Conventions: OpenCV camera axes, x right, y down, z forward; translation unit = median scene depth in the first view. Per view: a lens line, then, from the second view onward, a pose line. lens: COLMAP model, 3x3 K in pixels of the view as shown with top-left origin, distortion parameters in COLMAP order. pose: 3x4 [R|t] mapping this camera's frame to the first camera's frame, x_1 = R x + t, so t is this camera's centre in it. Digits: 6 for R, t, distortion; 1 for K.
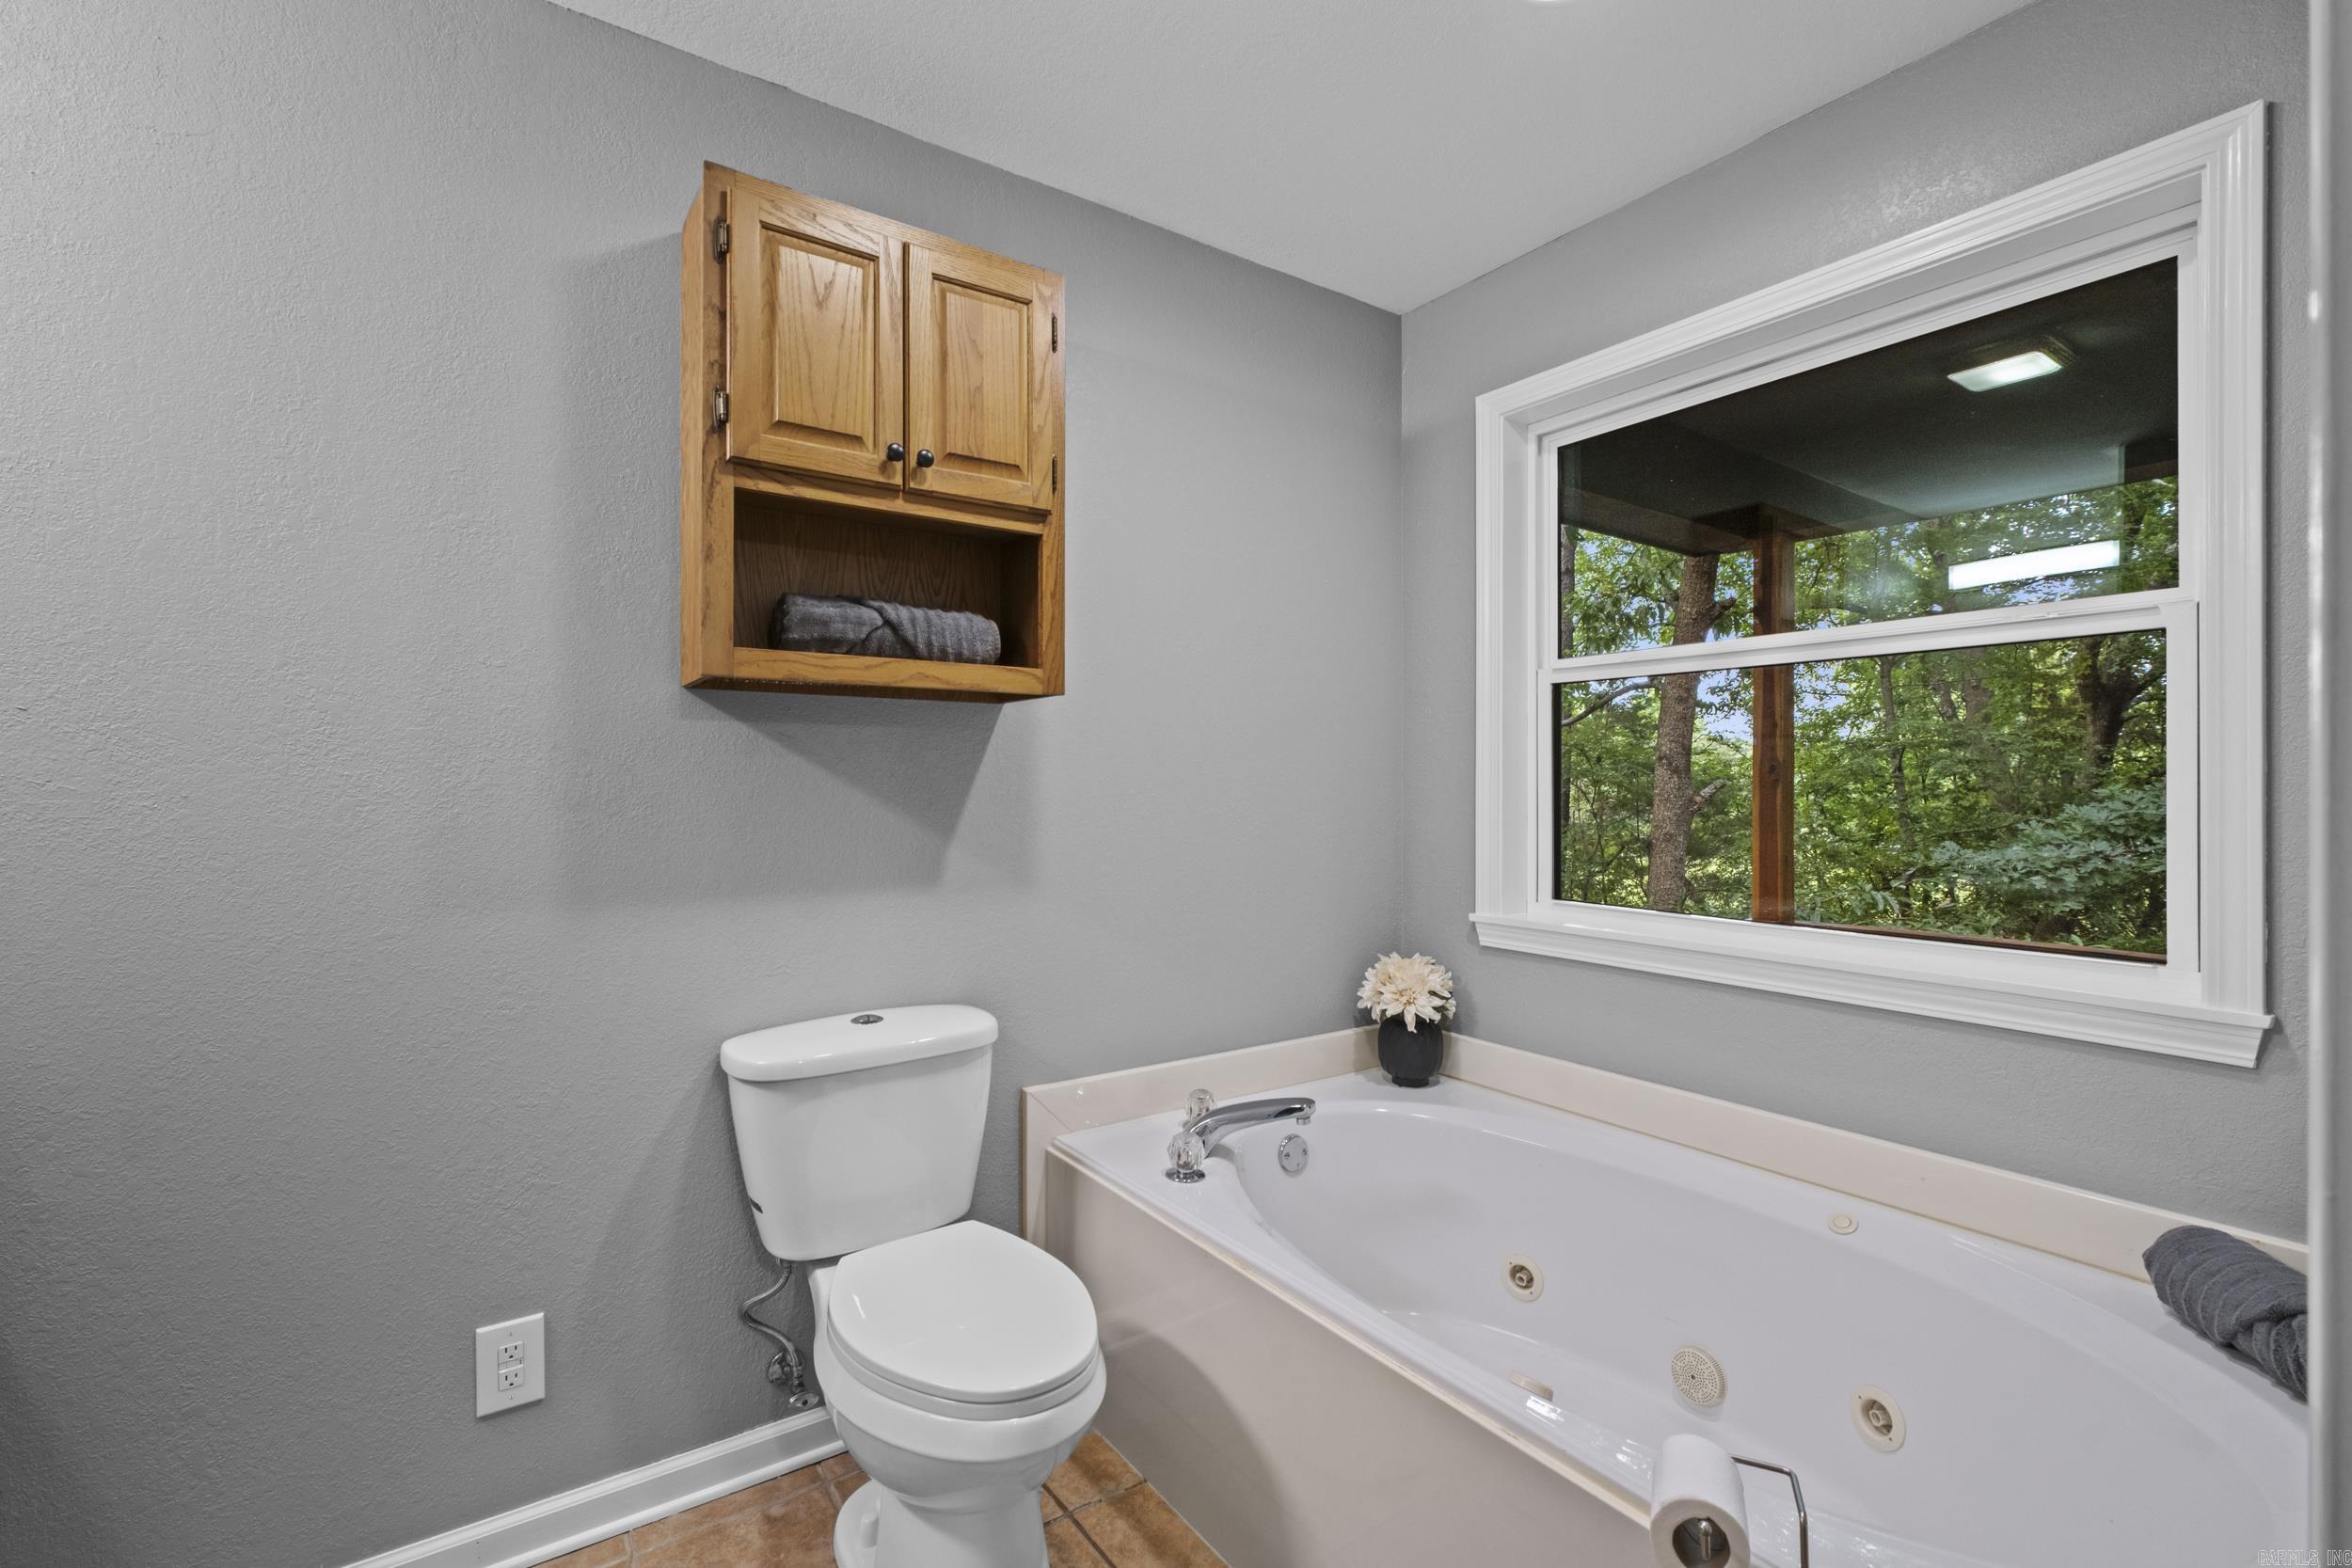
lens RADIAL K [[1021.8, 0, 1167.3], [0, 1021.8, 786.4], [0, 0, 1]] dist [0.003670, 0.000482]
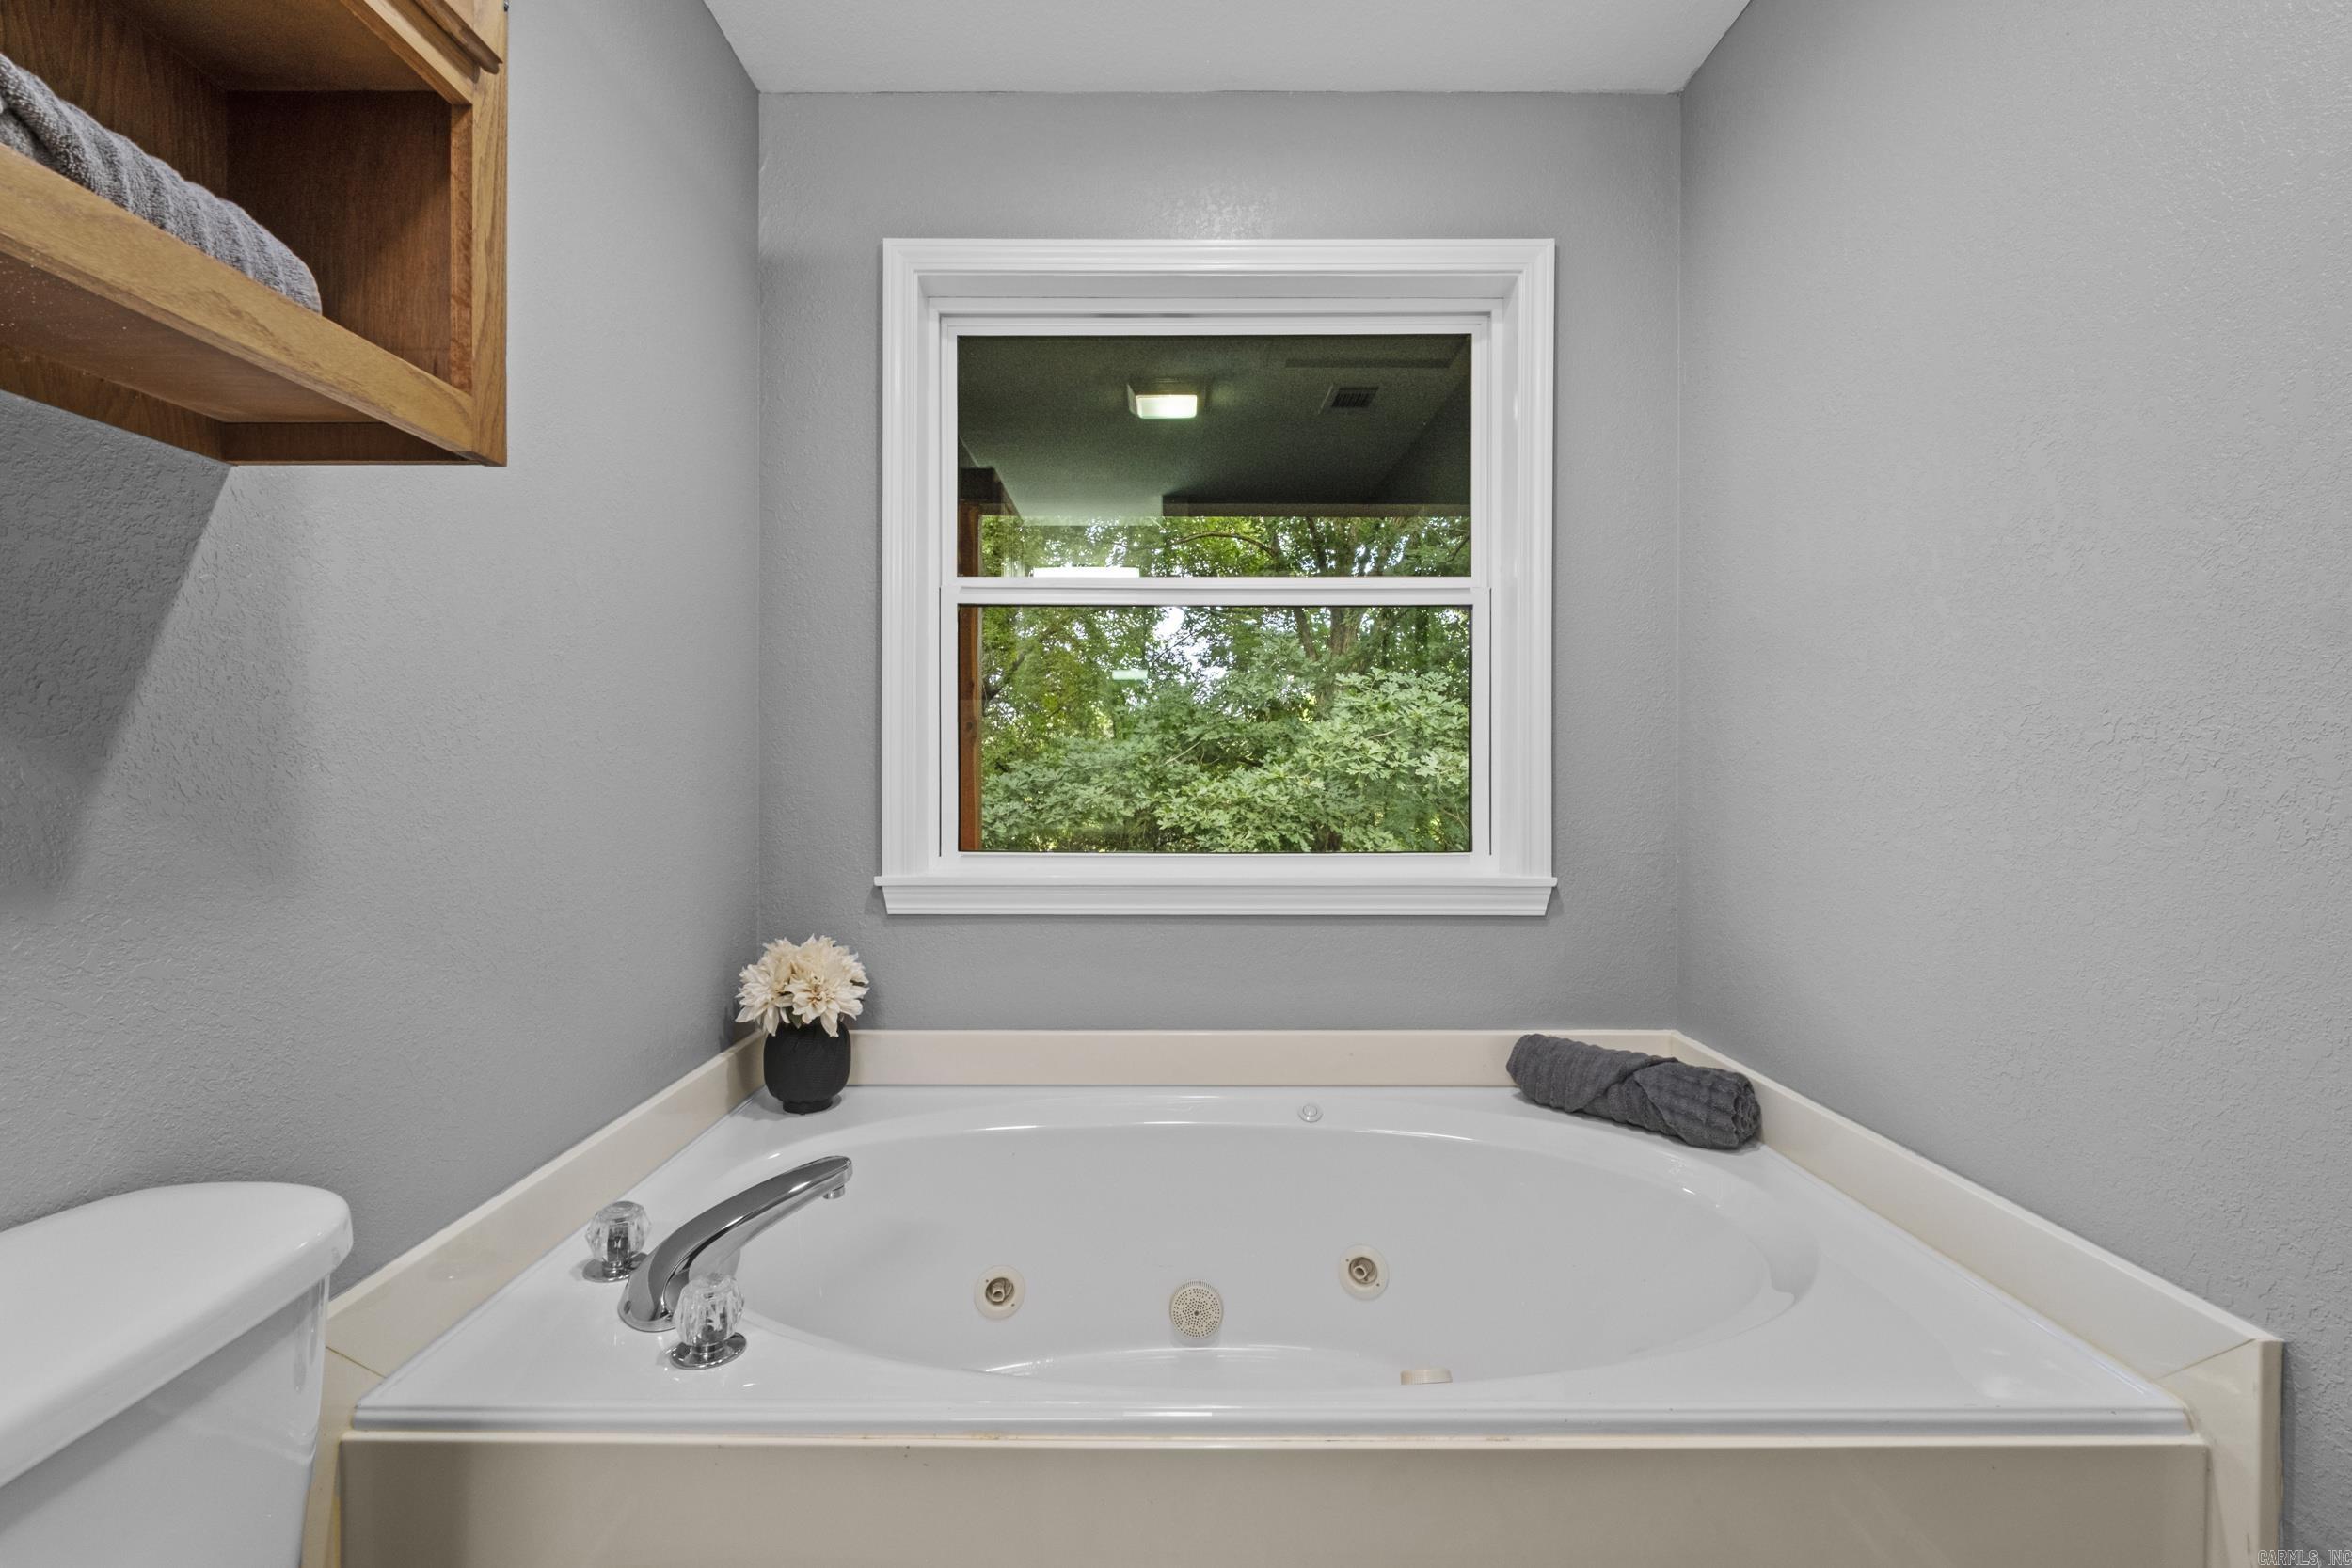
lens RADIAL K [[1021.8, 0, 1171.5], [0, 1021.8, 773.0], [0, 0, 1]] dist [0.003670, 0.000482]
pose [[0.574747, -0.005722, 0.818311, -0.235397], [0.000539, 0.999978, 0.006613, 0.038100], [-0.818331, -0.003360, 0.574737, 0.351197]]
